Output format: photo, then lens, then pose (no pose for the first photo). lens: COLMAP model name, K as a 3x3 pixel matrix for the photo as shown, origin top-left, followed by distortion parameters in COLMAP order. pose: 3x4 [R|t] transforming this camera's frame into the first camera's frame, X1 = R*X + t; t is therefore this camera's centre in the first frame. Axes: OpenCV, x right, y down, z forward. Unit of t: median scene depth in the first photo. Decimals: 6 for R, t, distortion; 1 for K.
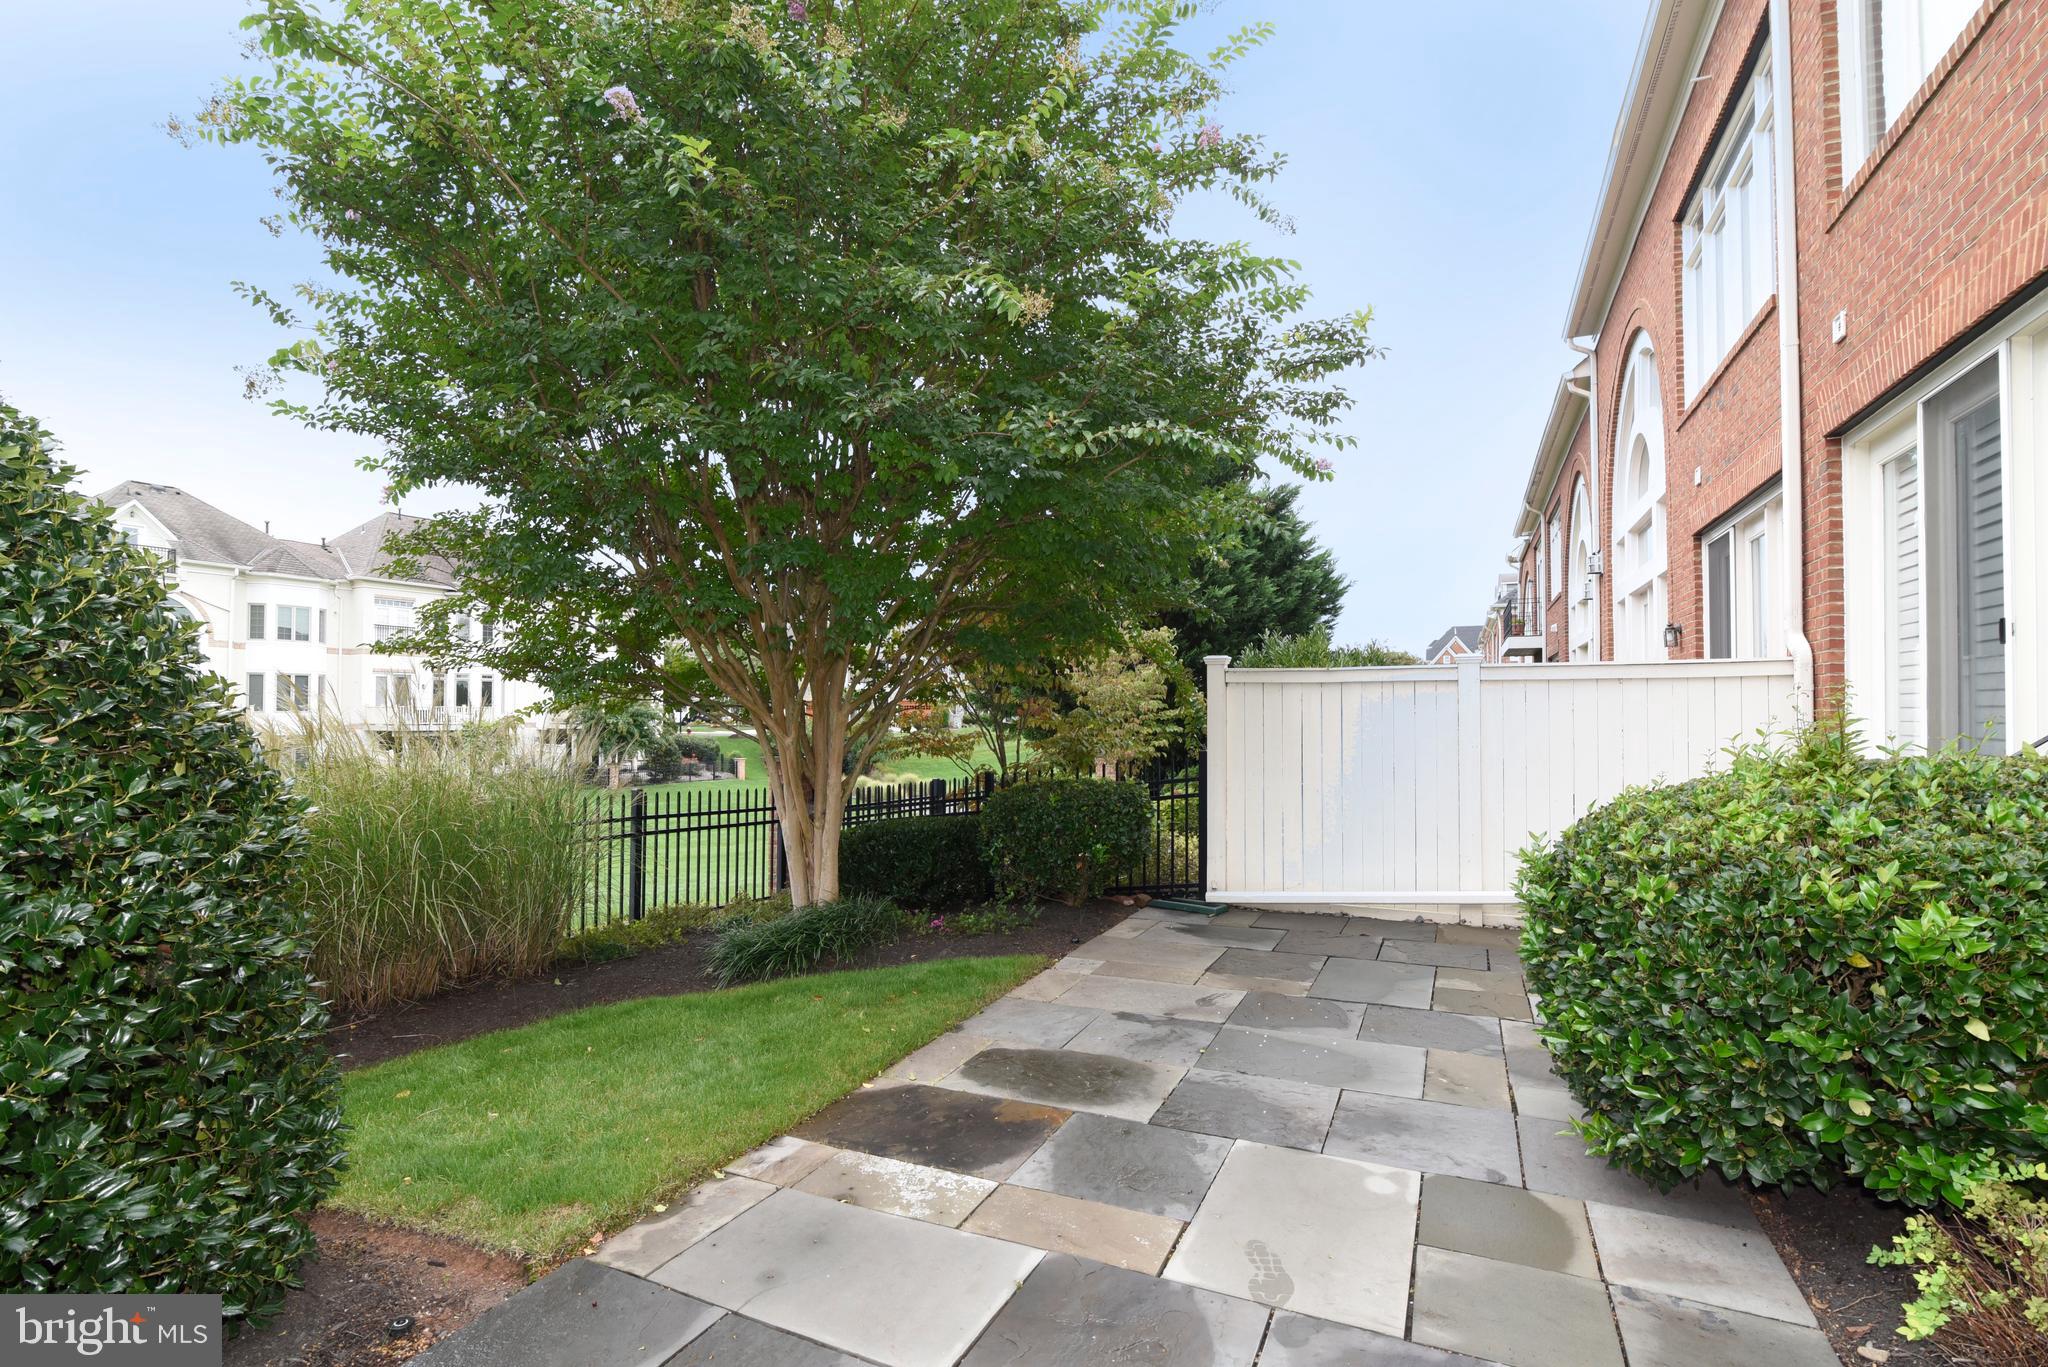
lens RADIAL K [[950.9, 0, 1017.2], [0, 950.9, 696.2], [0, 0, 1]] dist [-0.020789, -0.000442]
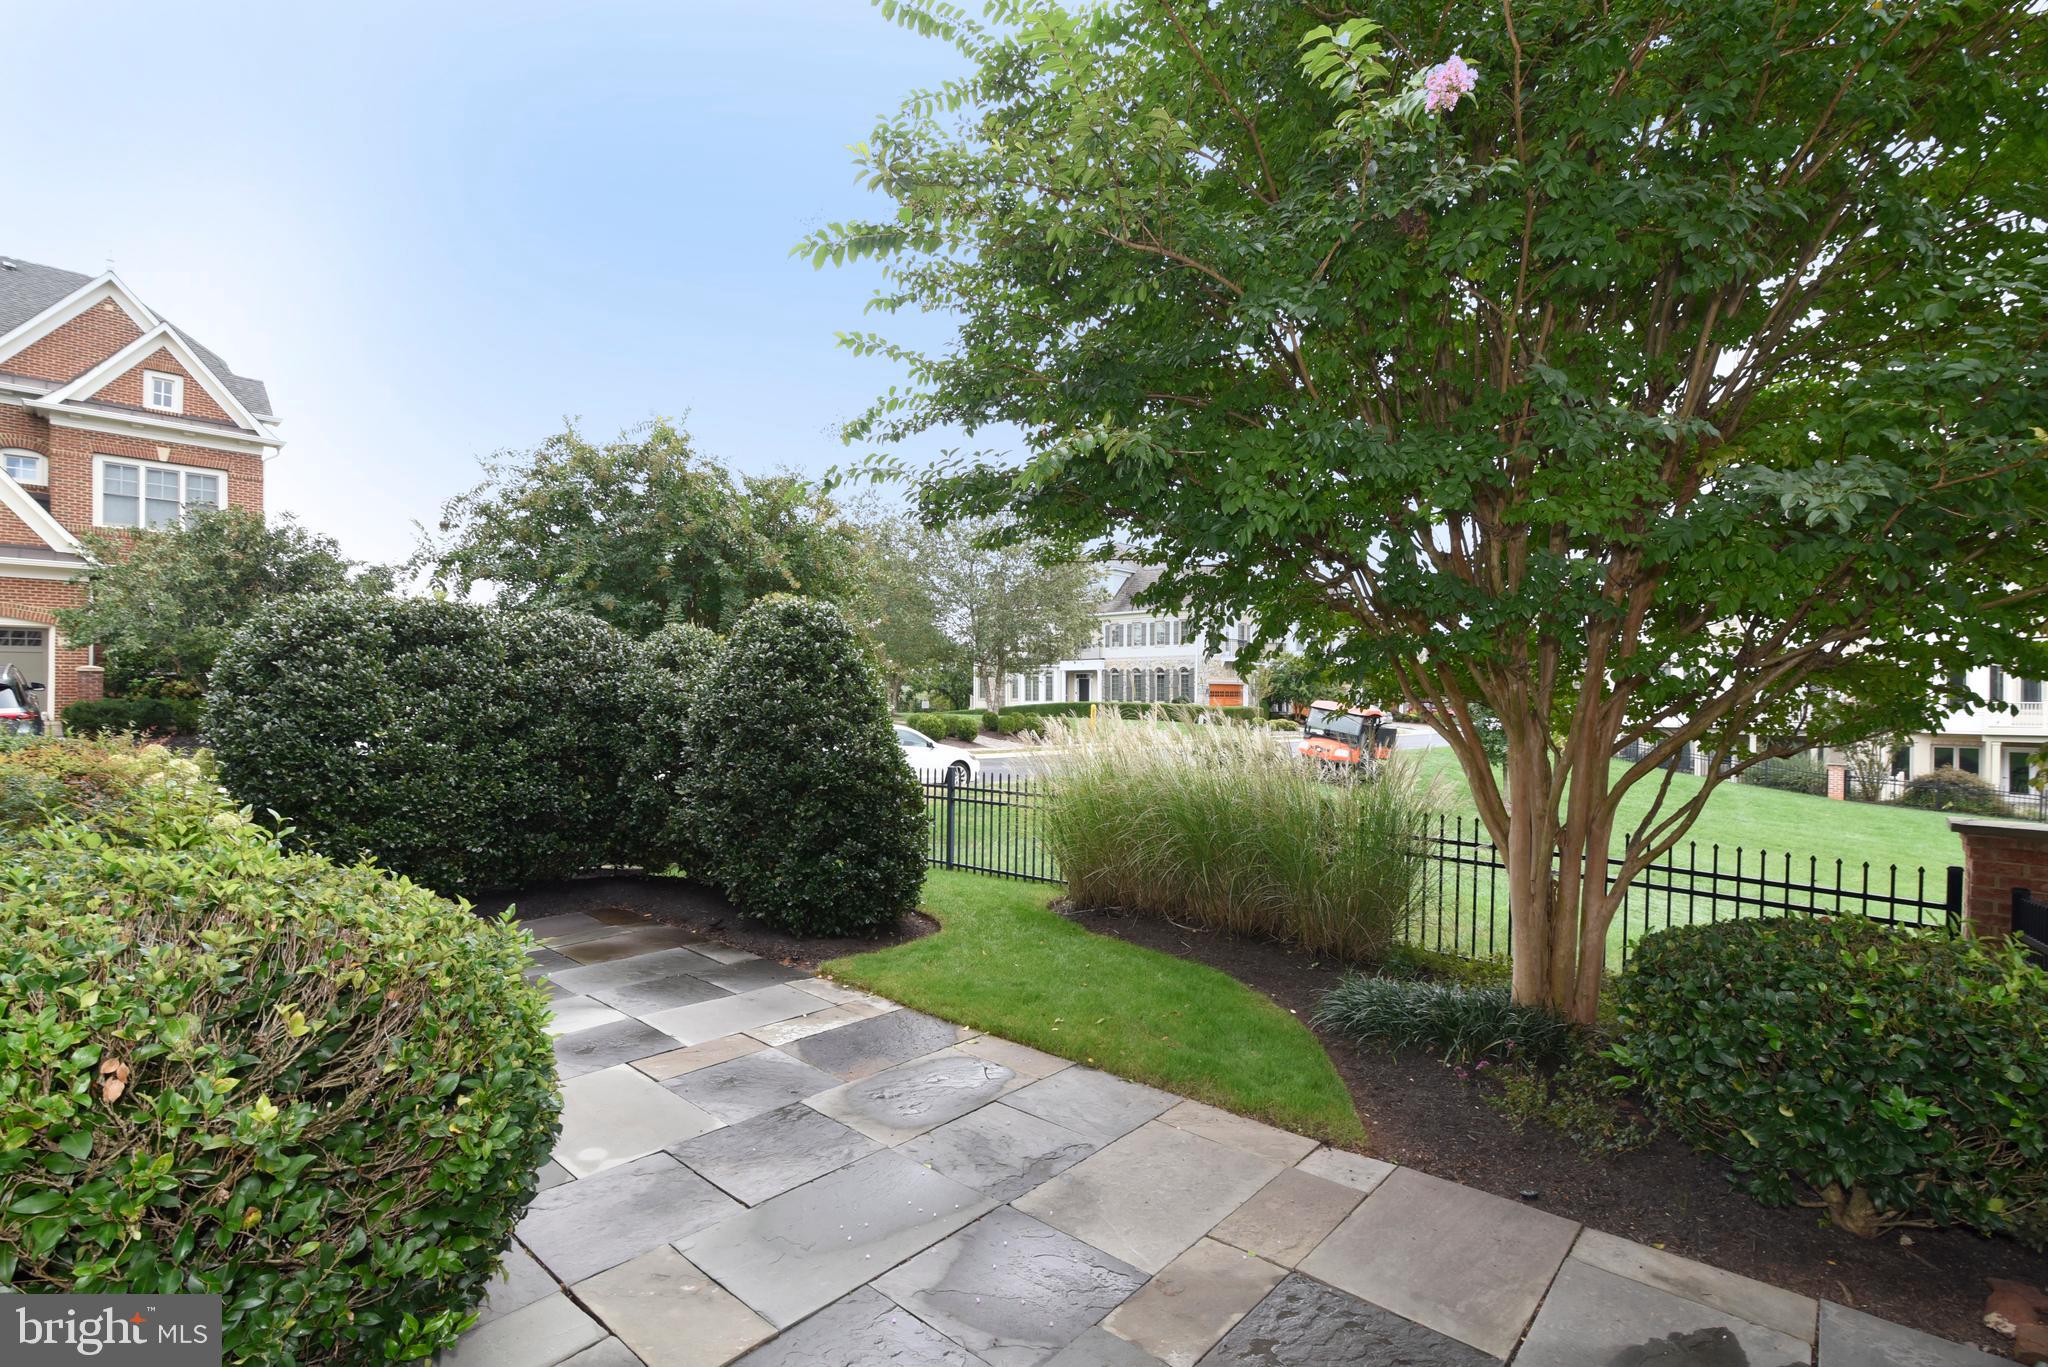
lens RADIAL K [[950.9, 0, 1033.0], [0, 950.9, 694.5], [0, 0, 1]] dist [-0.020789, -0.000442]
pose [[-0.281914, 0.002425, -0.959437, 1.024940], [0.015997, 0.999870, -0.002174, -0.042764], [0.959306, -0.015961, -0.281916, 1.403629]]
